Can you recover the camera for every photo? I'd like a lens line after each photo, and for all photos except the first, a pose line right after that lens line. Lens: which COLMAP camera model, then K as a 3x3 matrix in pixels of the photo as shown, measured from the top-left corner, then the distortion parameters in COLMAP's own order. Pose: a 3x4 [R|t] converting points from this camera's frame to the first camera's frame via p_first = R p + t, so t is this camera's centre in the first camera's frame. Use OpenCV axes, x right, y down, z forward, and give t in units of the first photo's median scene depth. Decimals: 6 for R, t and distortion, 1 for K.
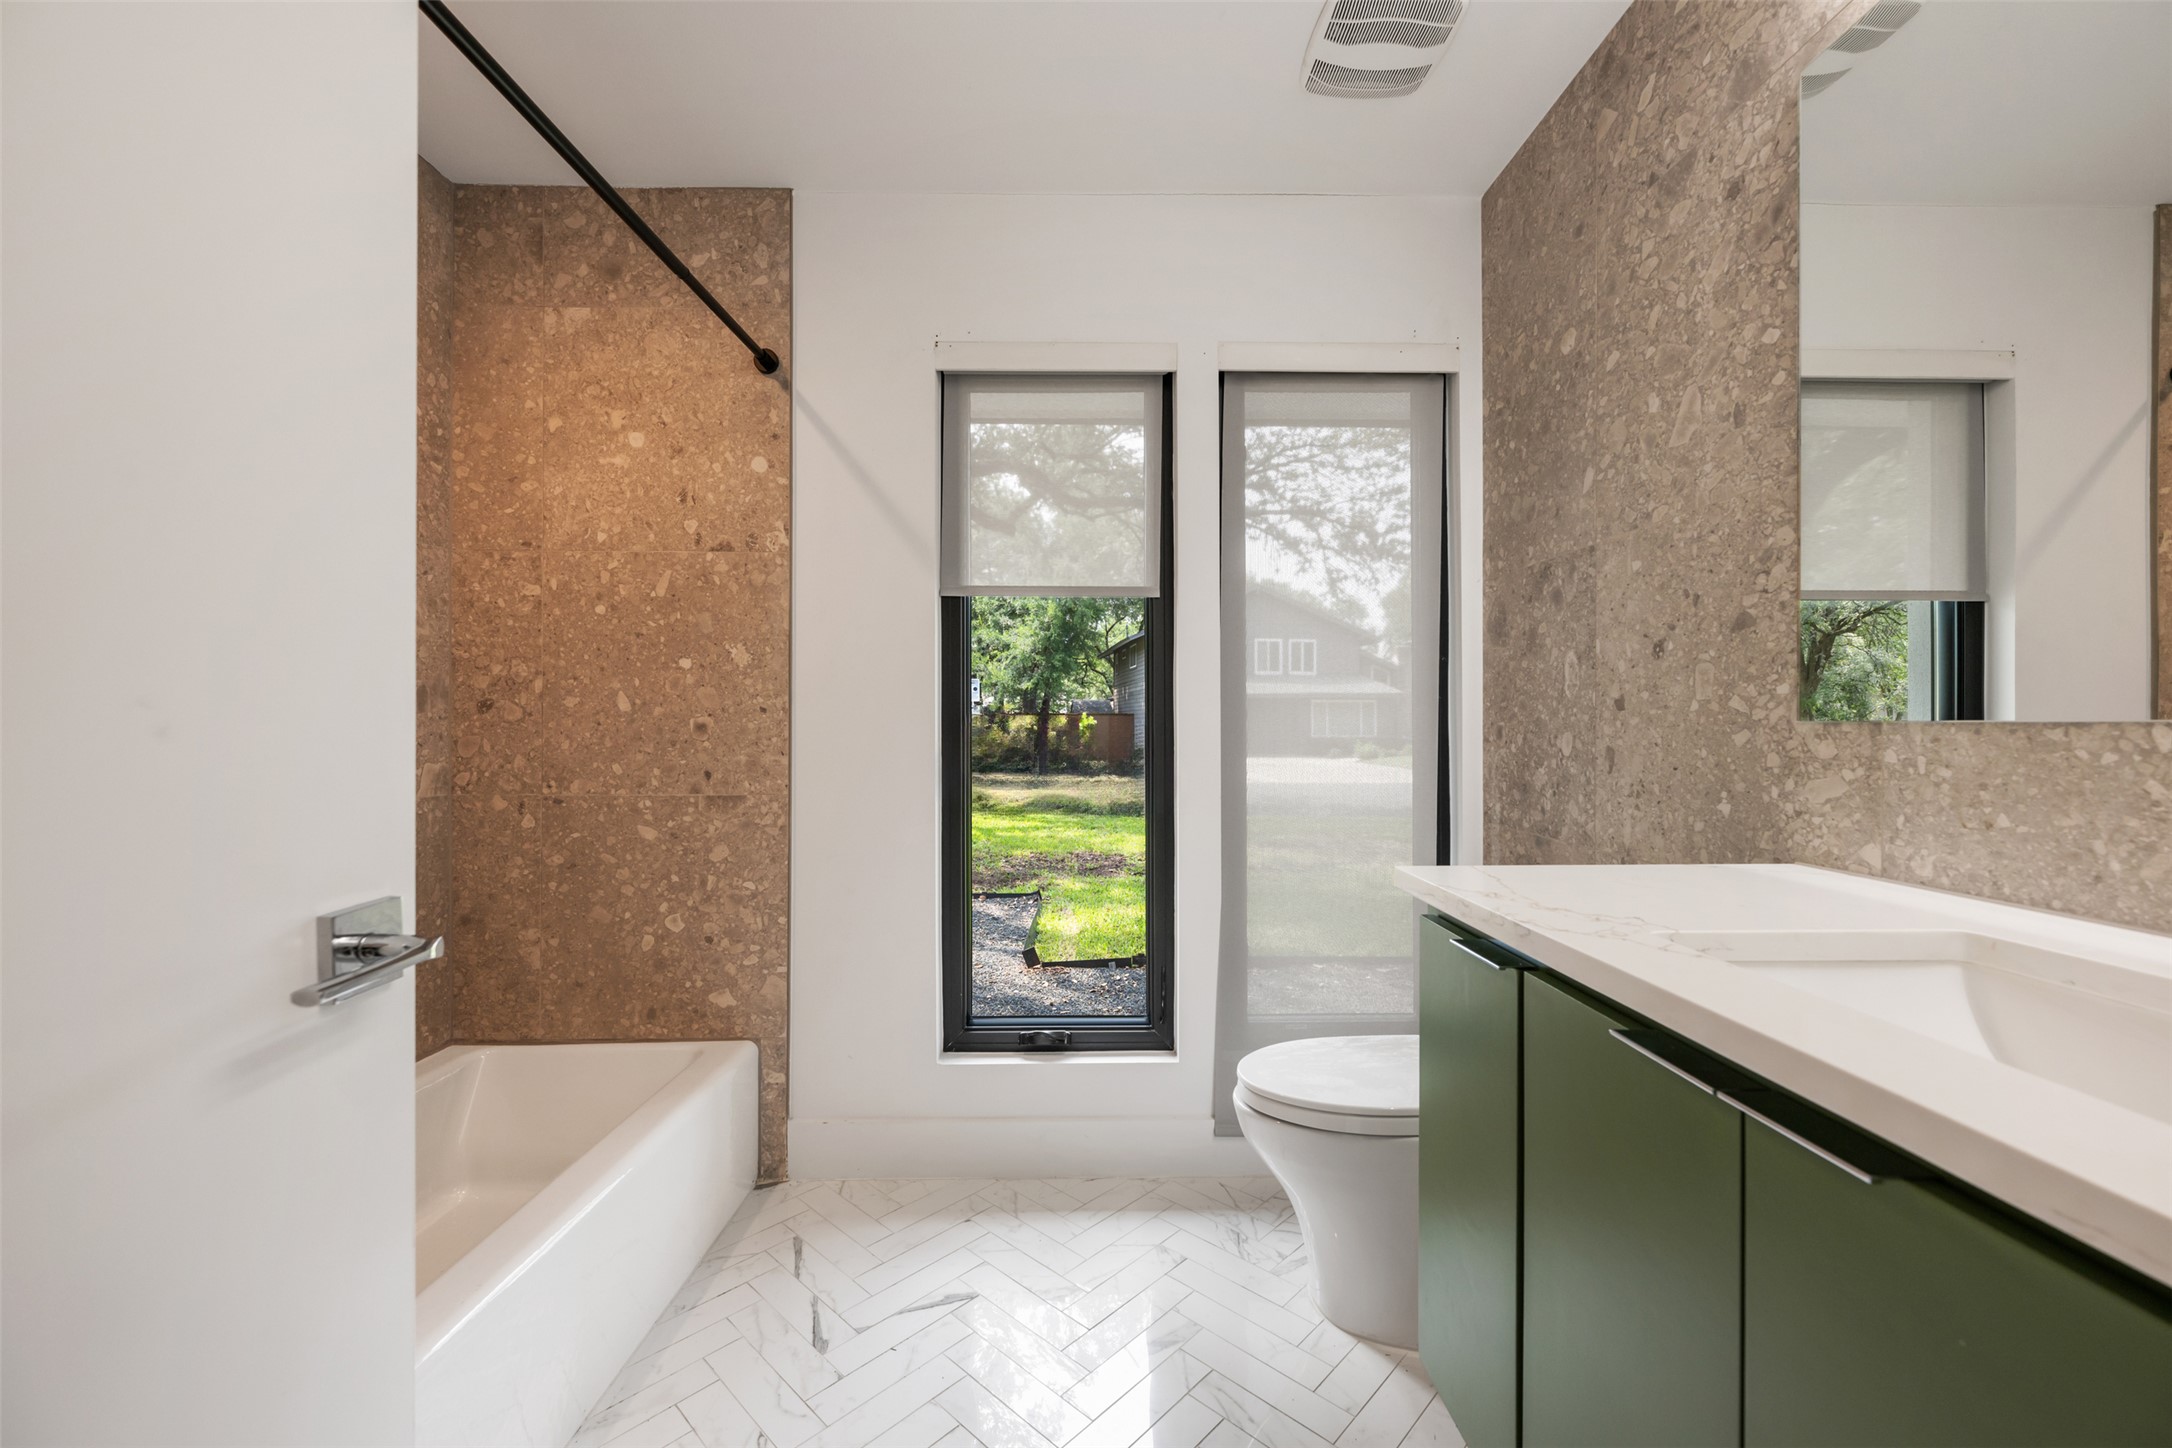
lens RADIAL K [[858.3, 0, 1086.2], [0, 858.3, 728.1], [0, 0, 1]] dist [-0.001652, 0.000065]
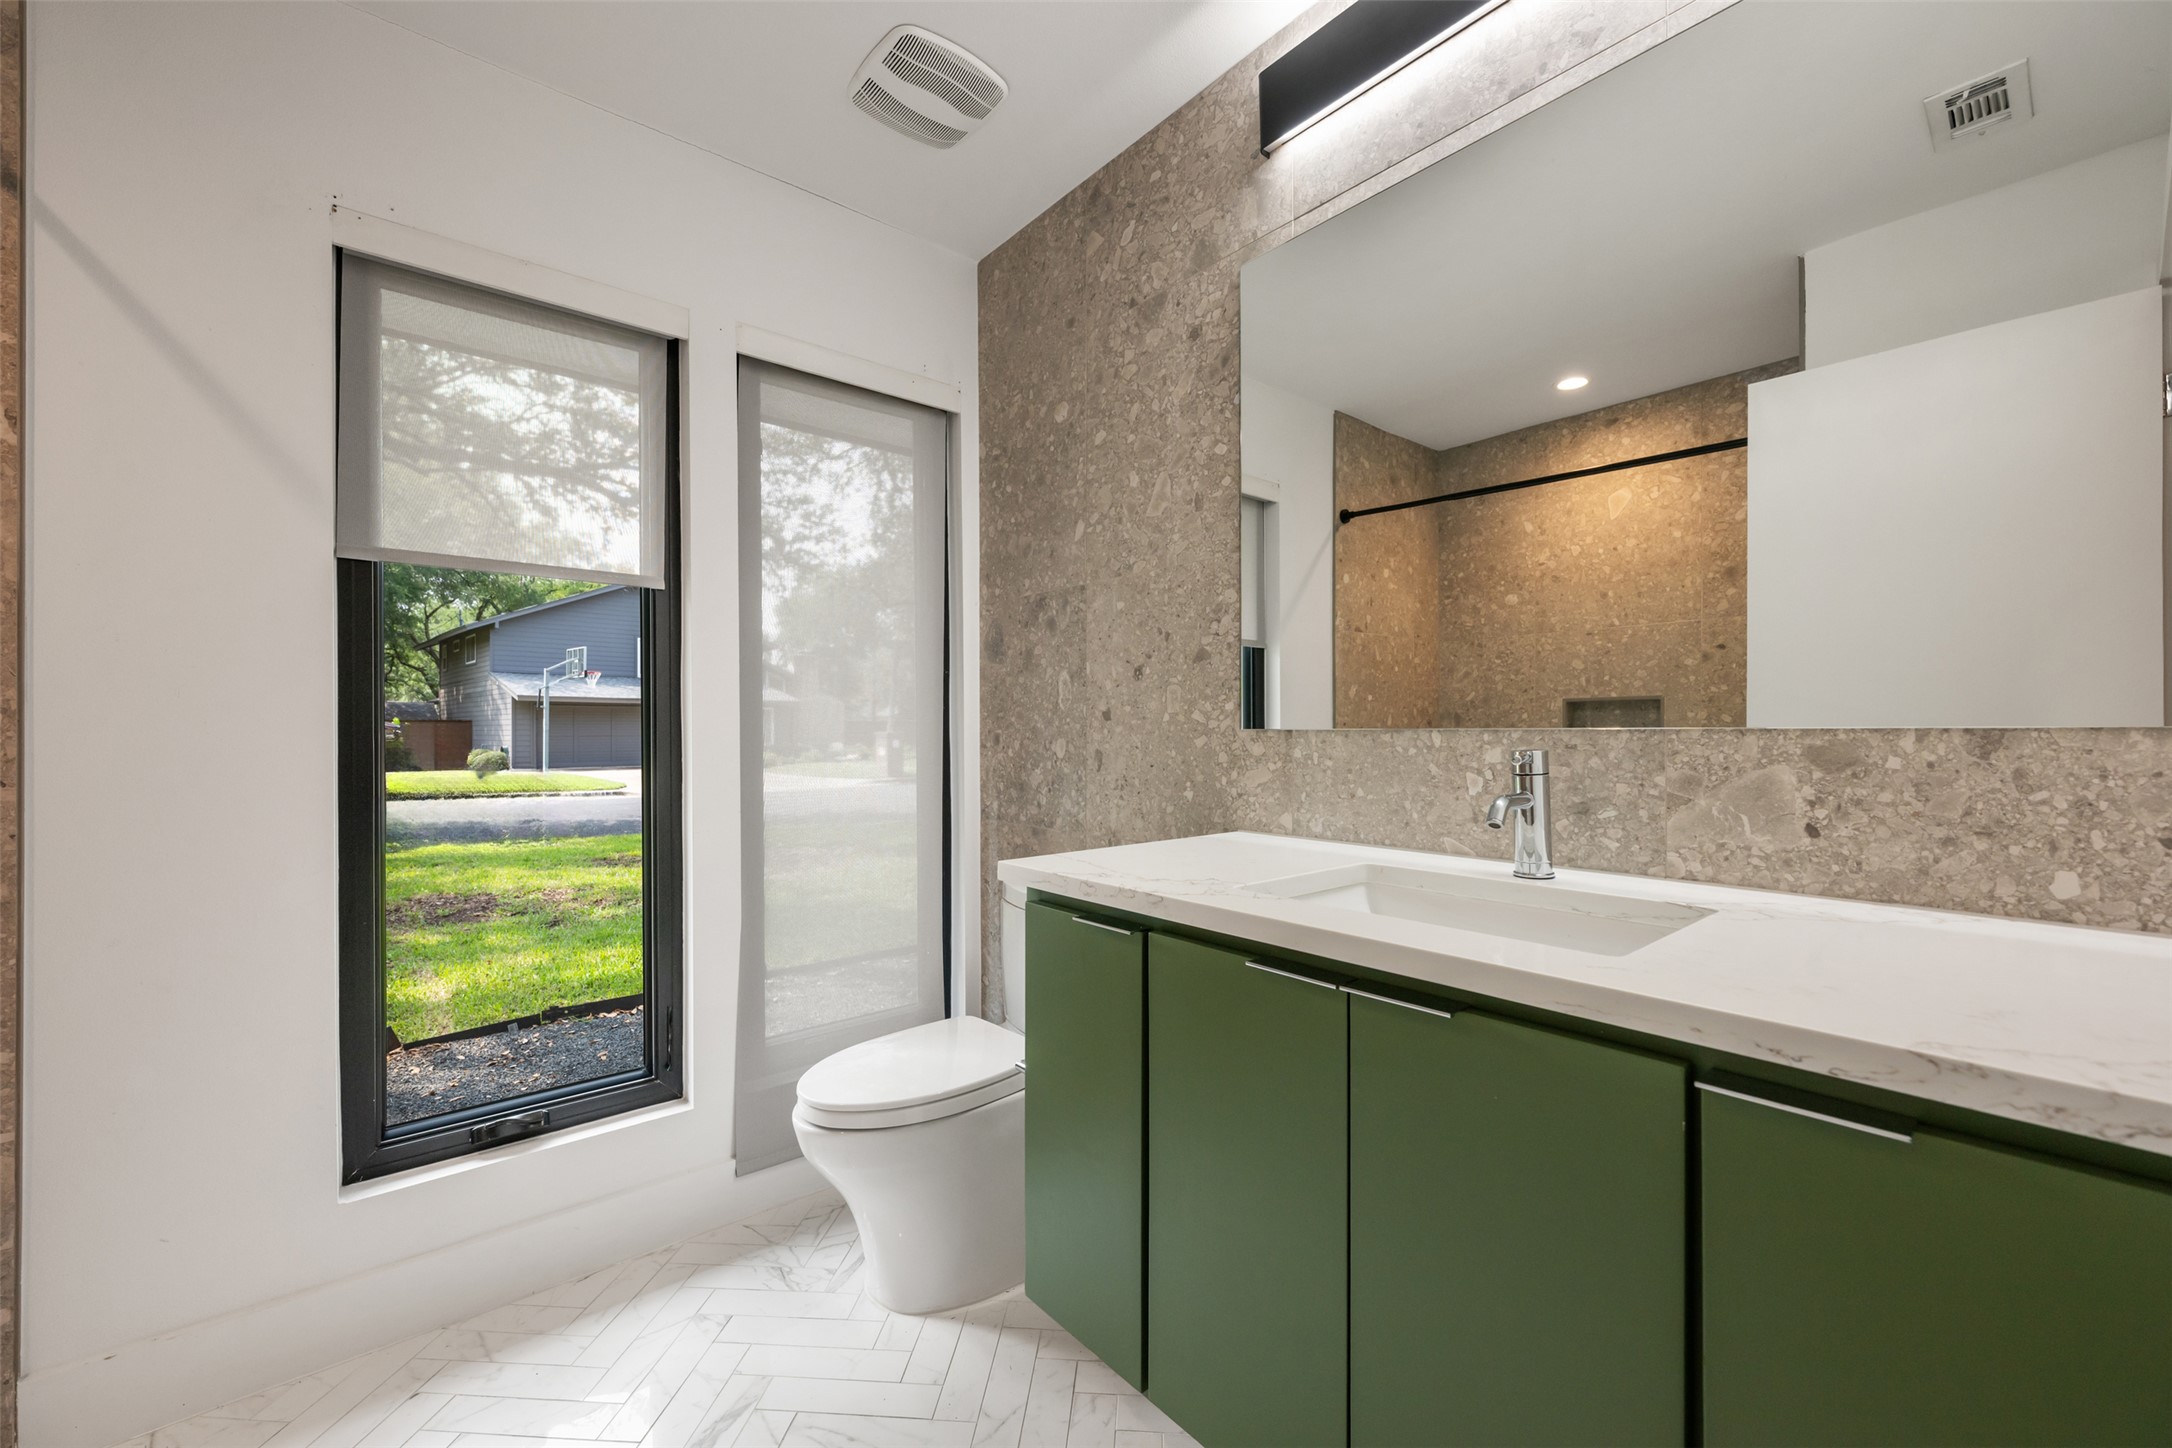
lens RADIAL K [[861.8, 0, 1079.4], [0, 861.8, 735.4], [0, 0, 1]] dist [-0.001216, 0.000501]
pose [[0.774789, -0.005778, 0.632193, -0.169050], [0.006118, 0.999980, 0.001642, -0.001226], [-0.632190, 0.002595, 0.774809, 0.049114]]
